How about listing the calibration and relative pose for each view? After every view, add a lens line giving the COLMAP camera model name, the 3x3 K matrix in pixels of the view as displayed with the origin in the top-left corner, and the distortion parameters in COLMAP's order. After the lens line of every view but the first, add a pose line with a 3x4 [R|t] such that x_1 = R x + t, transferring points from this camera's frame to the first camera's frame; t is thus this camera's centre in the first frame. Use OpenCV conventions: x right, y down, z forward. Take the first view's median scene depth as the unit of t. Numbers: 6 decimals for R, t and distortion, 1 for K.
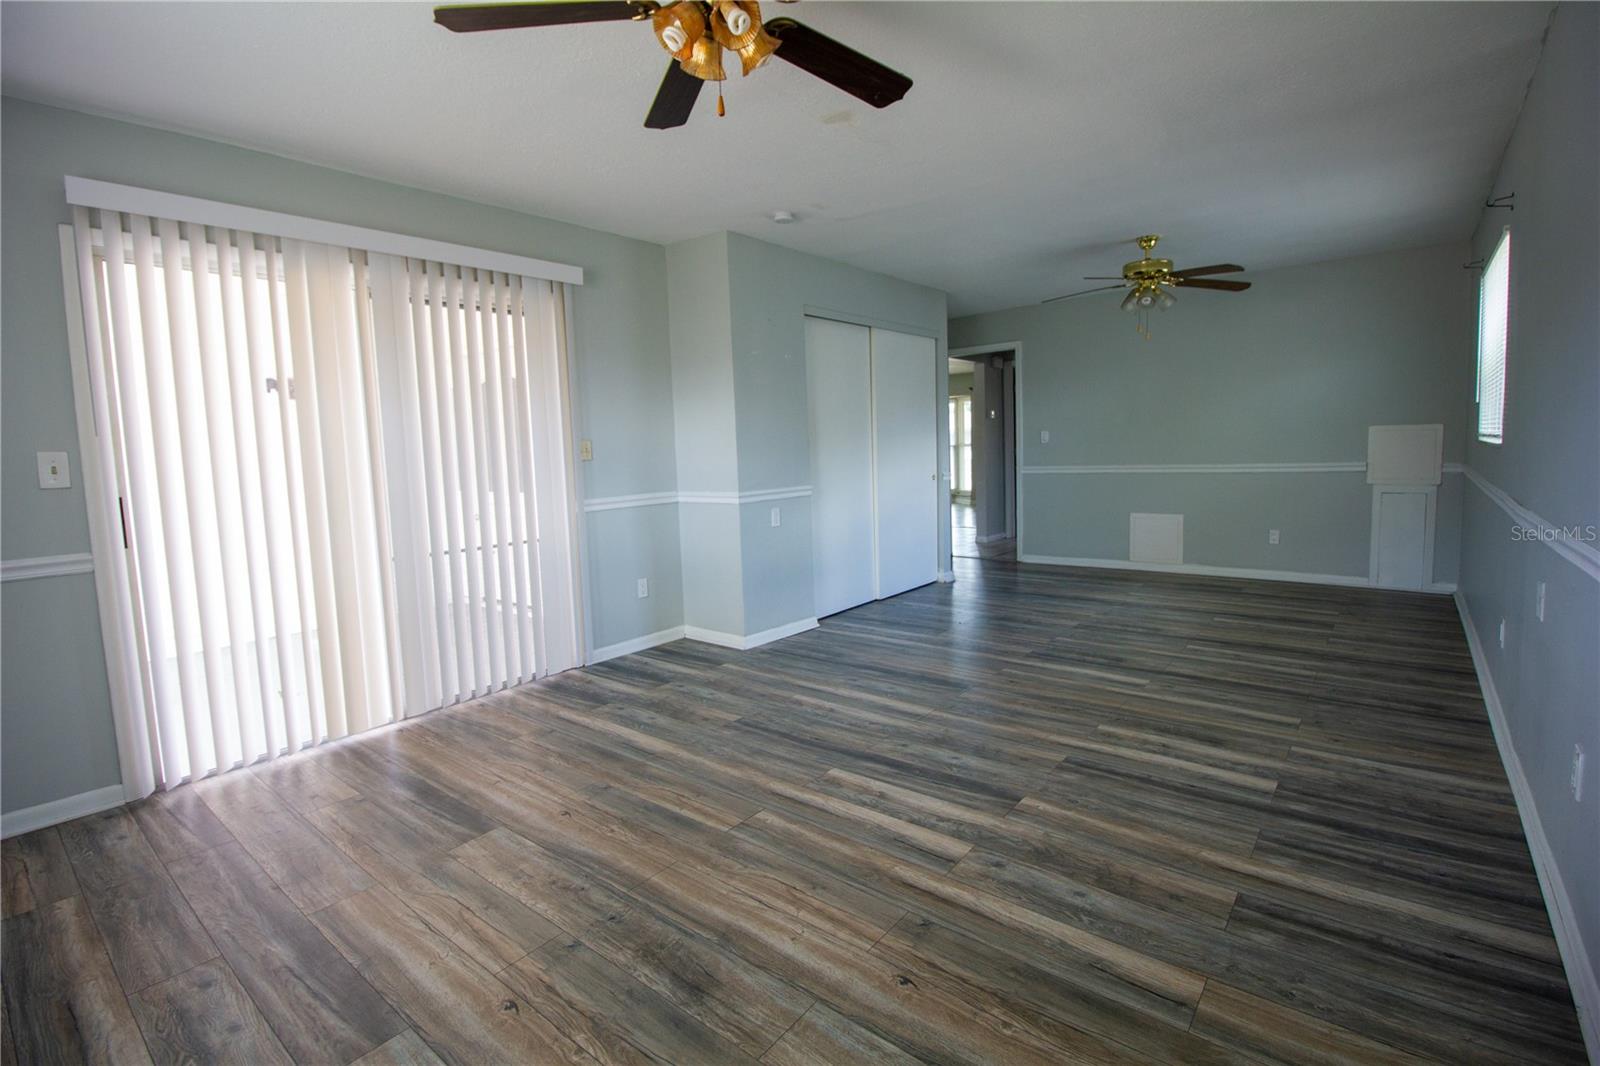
lens RADIAL K [[737.3, 0, 797.0], [0, 737.3, 518.4], [0, 0, 1]] dist [-0.002243, -0.012806]
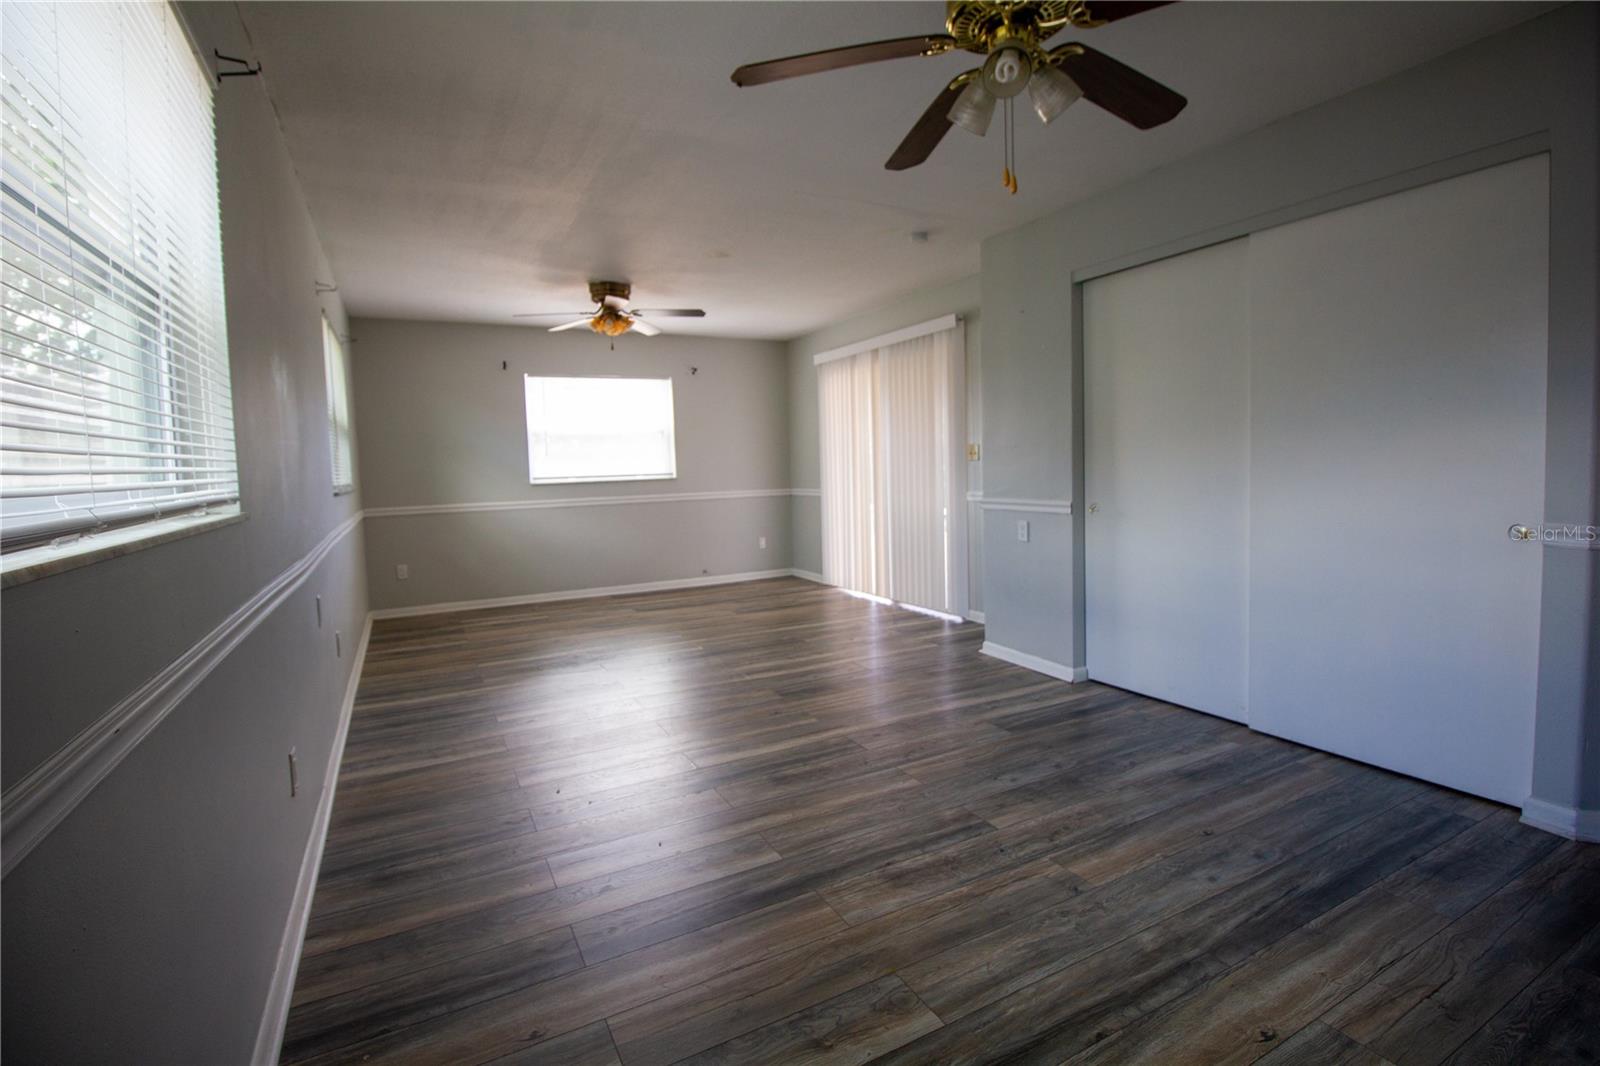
lens RADIAL K [[737.3, 0, 797.0], [0, 737.3, 518.4], [0, 0, 1]] dist [-0.002243, -0.012806]
pose [[-0.386146, 0.115111, -0.915227, 1.270481], [-0.048386, 0.988290, 0.144715, -0.189082], [0.921168, 0.100165, -0.376054, 1.528315]]
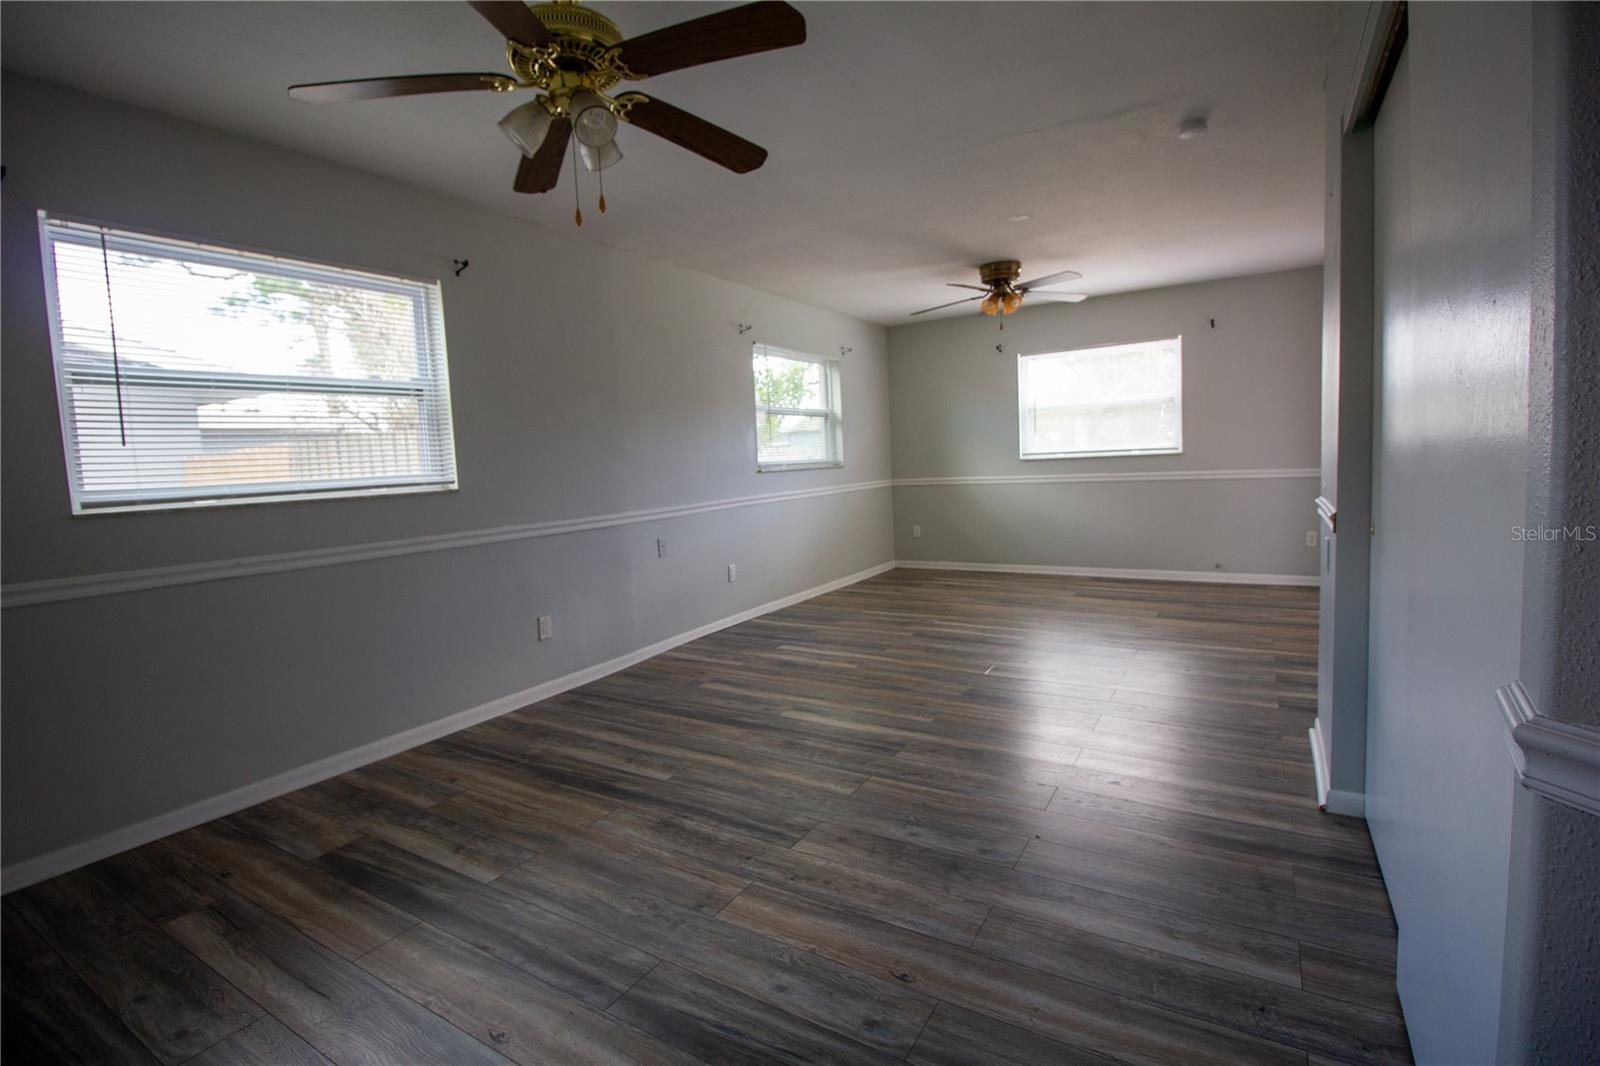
lens RADIAL K [[739.3, 0, 800.0], [0, 739.3, 533.0], [0, 0, 1]] dist [0.000544, -0.012265]
pose [[-0.987130, 0.092784, -0.130251, 0.617197], [0.064974, 0.976918, 0.203492, -0.221314], [0.146125, 0.192410, -0.970374, 2.088403]]
